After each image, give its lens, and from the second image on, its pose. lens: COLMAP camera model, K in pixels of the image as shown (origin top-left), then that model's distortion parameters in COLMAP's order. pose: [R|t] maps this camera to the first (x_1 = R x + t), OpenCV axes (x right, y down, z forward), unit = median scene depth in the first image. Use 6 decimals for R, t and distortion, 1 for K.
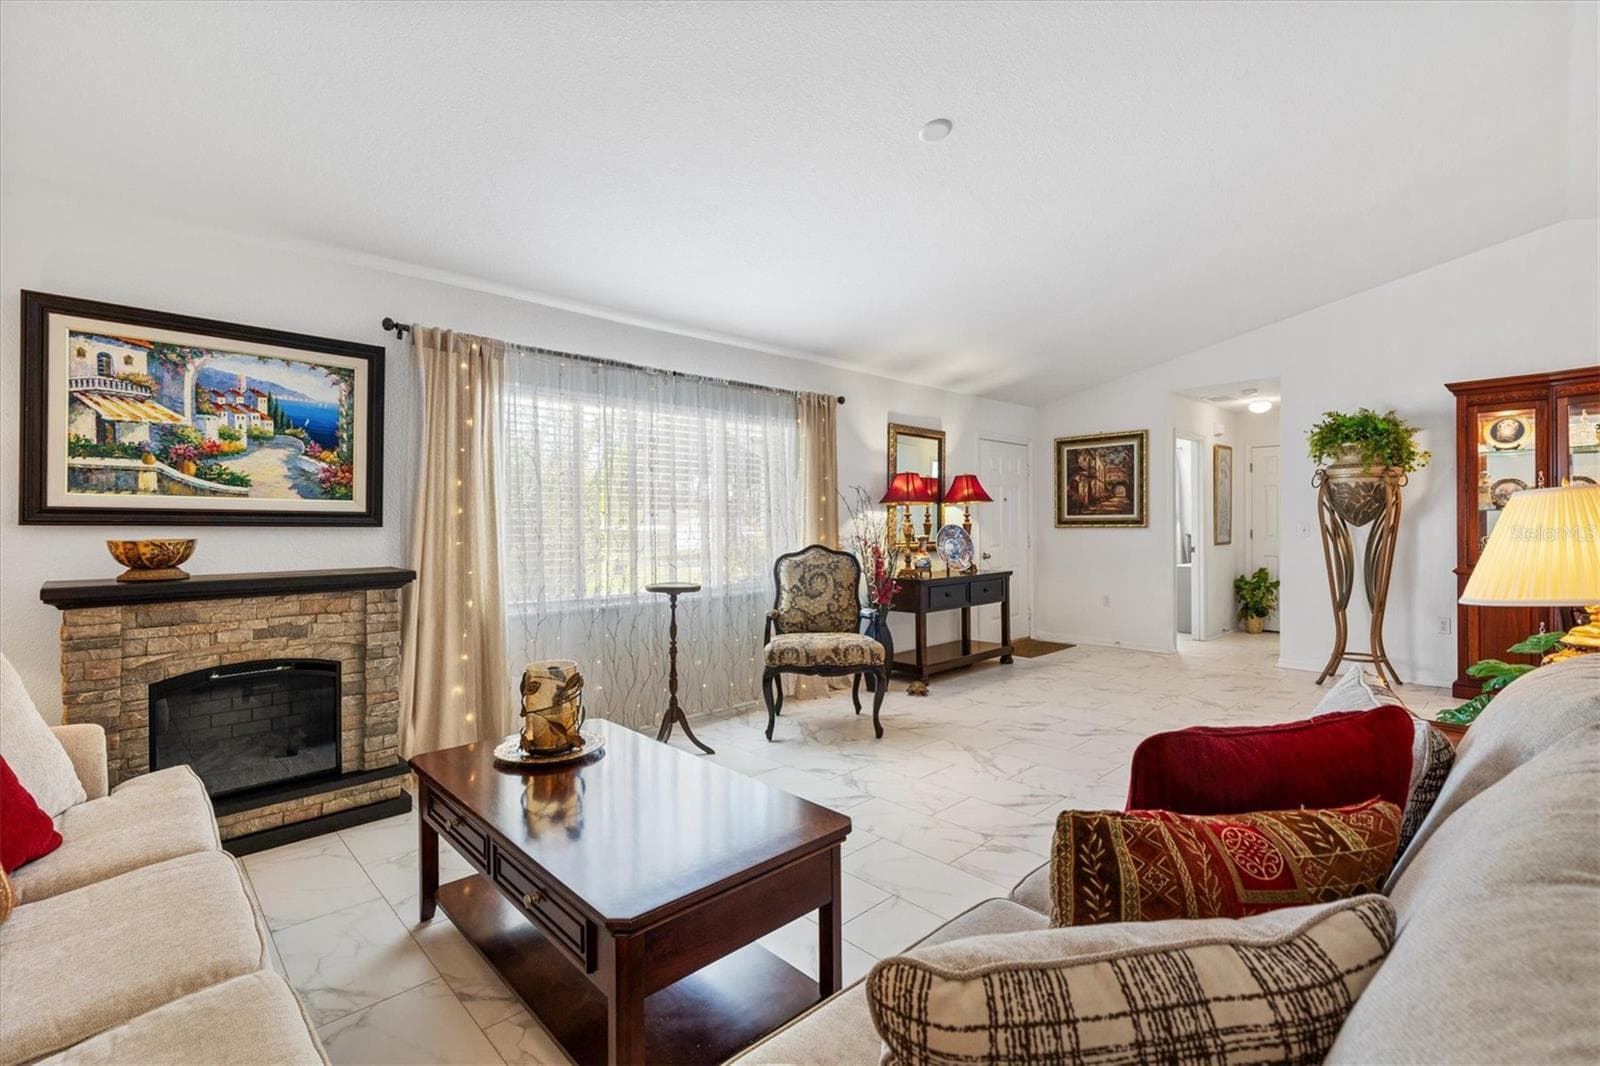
lens RADIAL K [[720.3, 0, 804.8], [0, 720.3, 522.6], [0, 0, 1]] dist [0.001799, -0.000729]
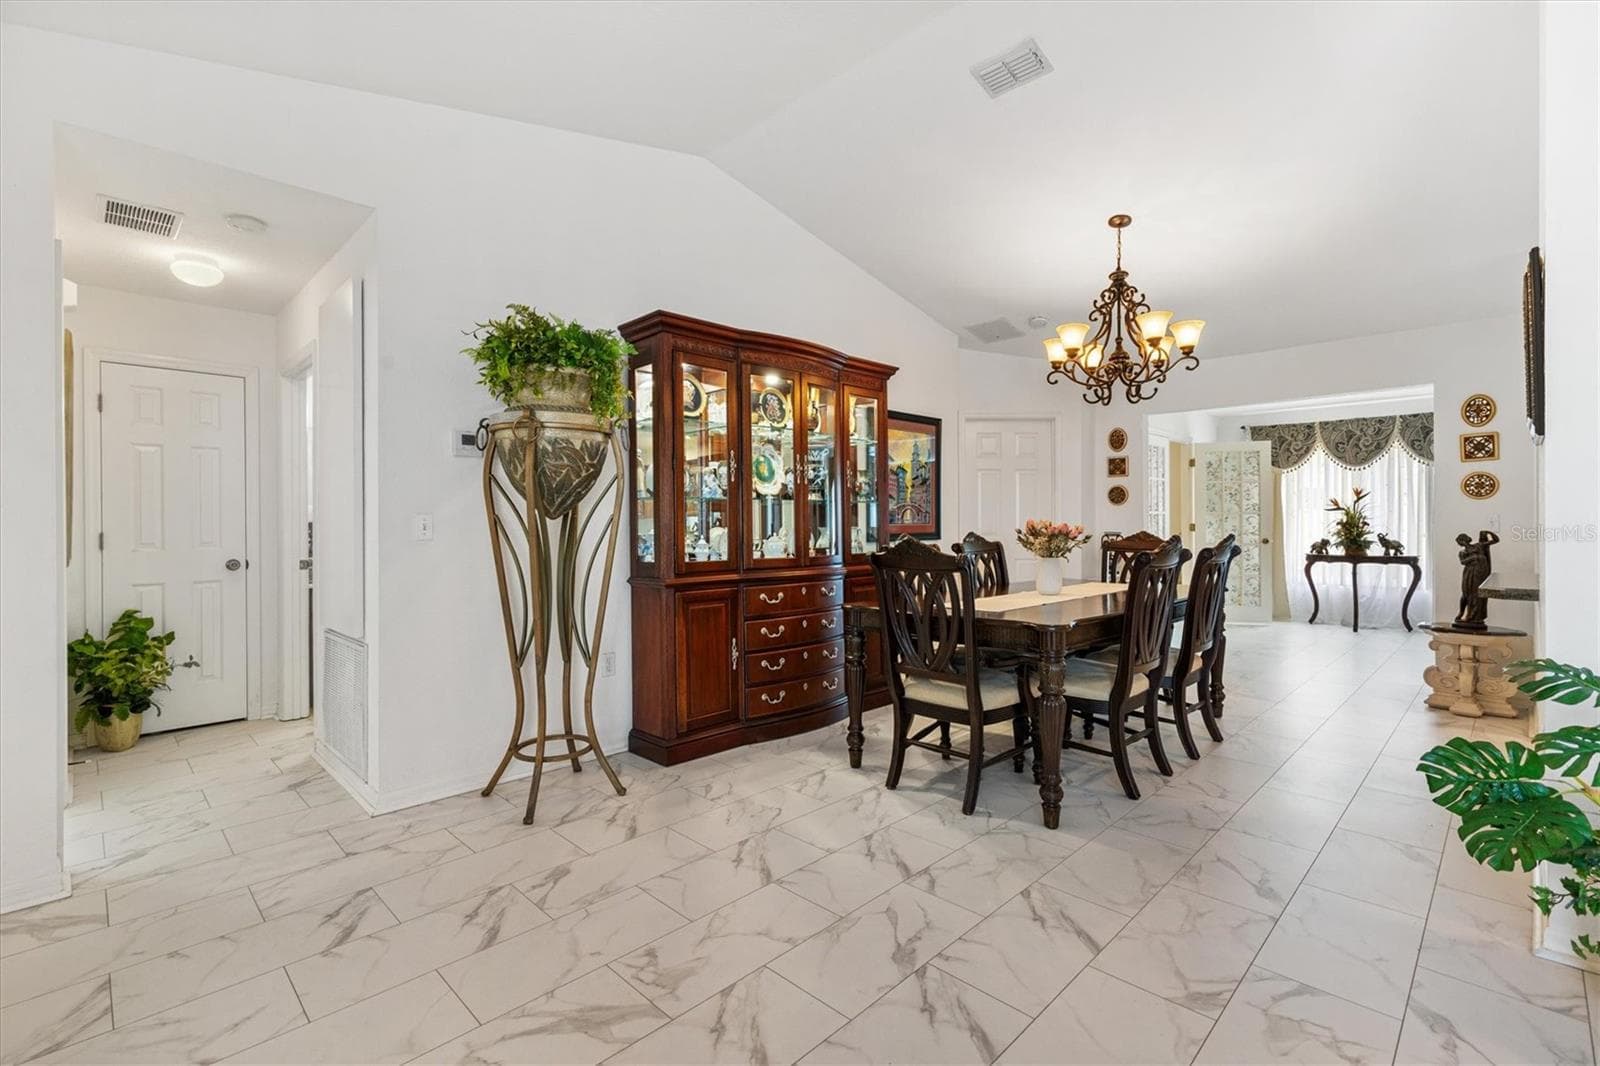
lens RADIAL K [[720.3, 0, 805.1], [0, 720.3, 526.2], [0, 0, 1]] dist [0.001799, -0.000729]
pose [[-0.028417, 0.003227, 0.999591, 0.238454], [0.007007, 0.999971, -0.003029, 0.017537], [-0.999572, 0.006918, -0.028438, 1.022528]]
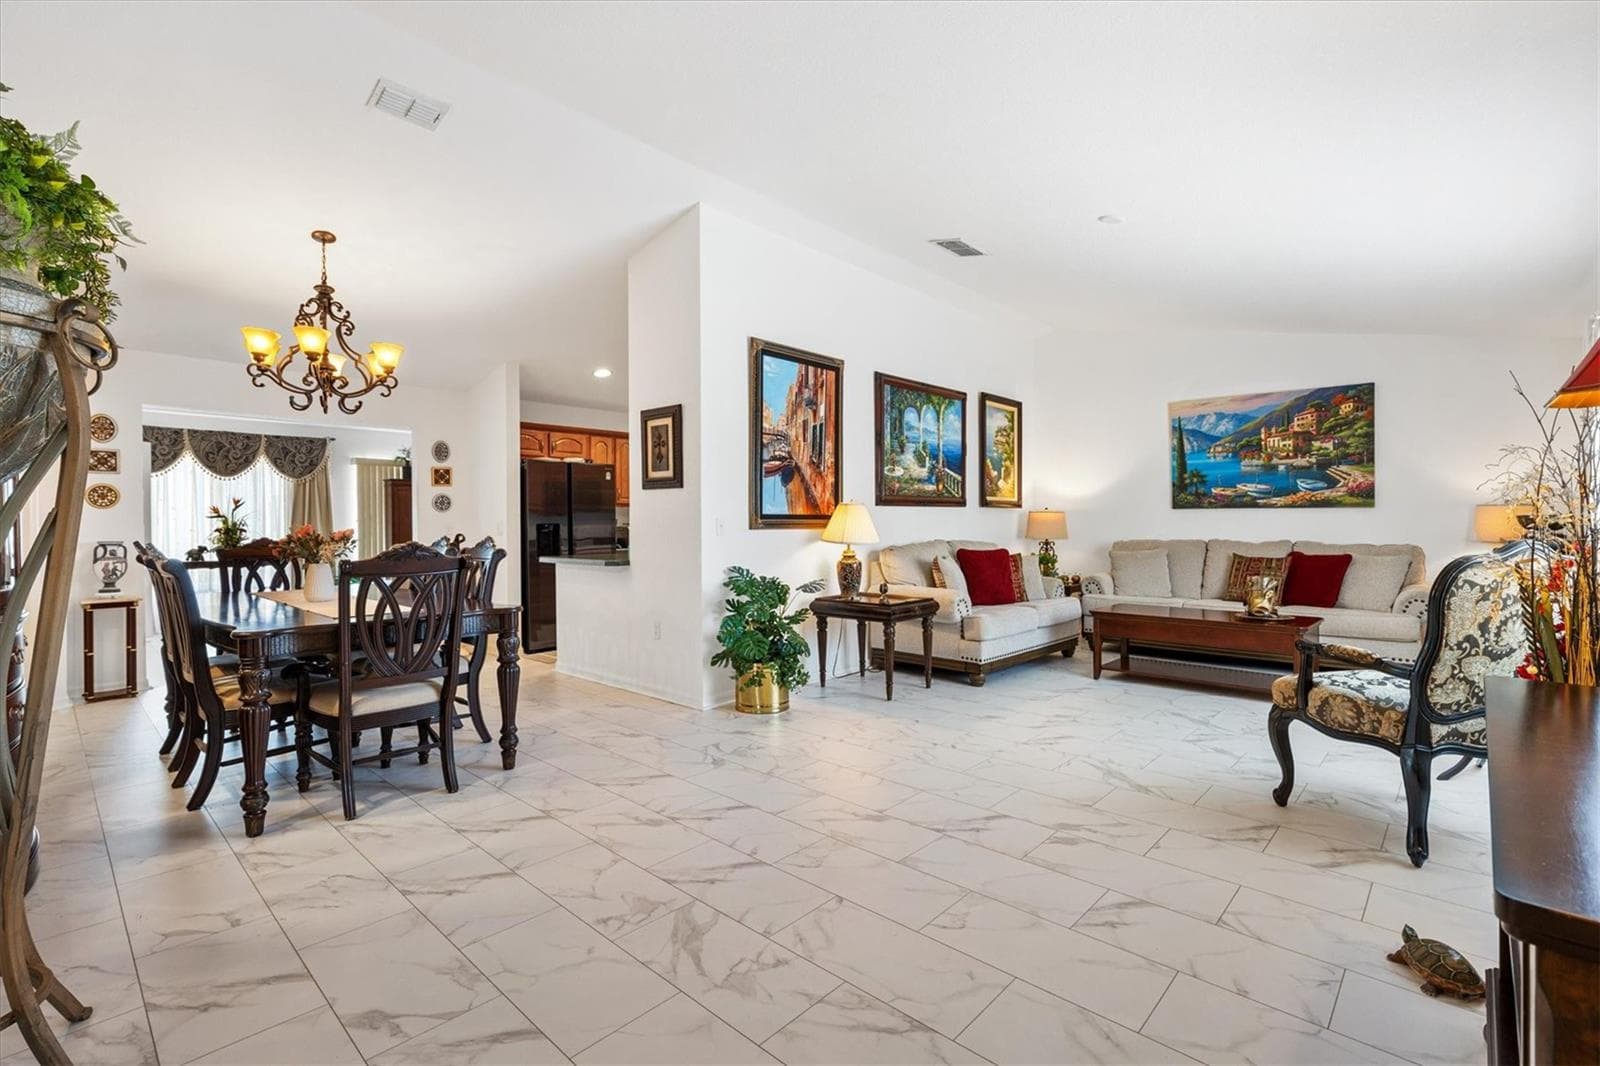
lens RADIAL K [[720.3, 0, 814.5], [0, 720.3, 529.0], [0, 0, 1]] dist [0.001799, -0.000729]
pose [[-0.997315, 0.014178, -0.071839, 0.589053], [0.013487, 0.999858, 0.010097, 0.012613], [0.071972, 0.009101, -0.997365, 1.619172]]
